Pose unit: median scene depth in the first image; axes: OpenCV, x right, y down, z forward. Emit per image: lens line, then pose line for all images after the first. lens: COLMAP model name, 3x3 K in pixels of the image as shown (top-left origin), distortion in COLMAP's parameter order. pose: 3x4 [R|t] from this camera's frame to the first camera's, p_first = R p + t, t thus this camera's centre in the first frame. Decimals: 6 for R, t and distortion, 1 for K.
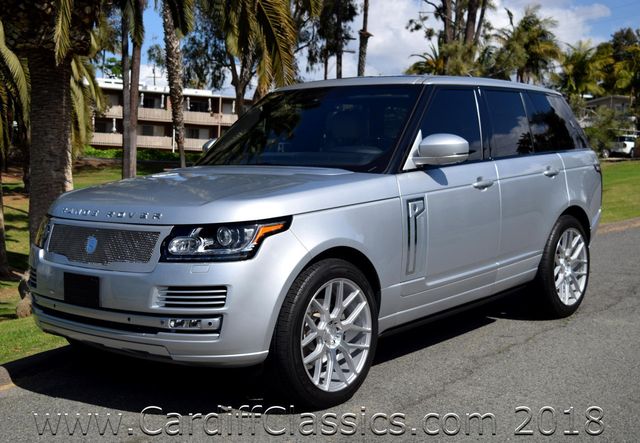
lens RADIAL K [[901.7, 0, 324.0], [0, 901.7, 218.6], [0, 0, 1]] dist [-0.014807, 0.000000]
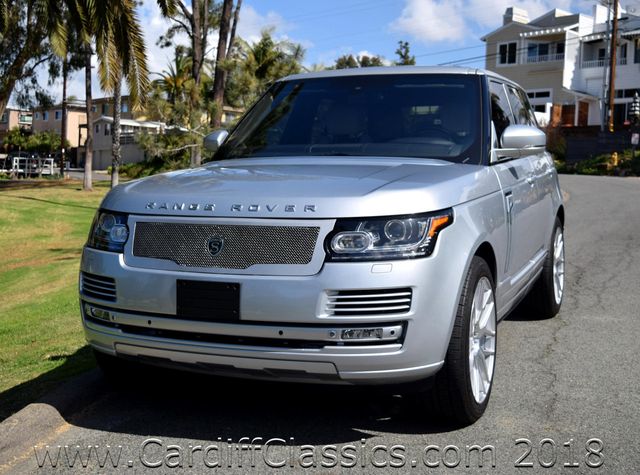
lens RADIAL K [[878.3, 0, 316.3], [0, 878.3, 240.8], [0, 0, 1]] dist [-0.028316, 0.000000]
pose [[0.959178, -0.017844, 0.282240, -0.403100], [0.015611, 0.999827, 0.010160, 0.018521], [-0.282373, -0.005340, 0.959290, 0.206333]]
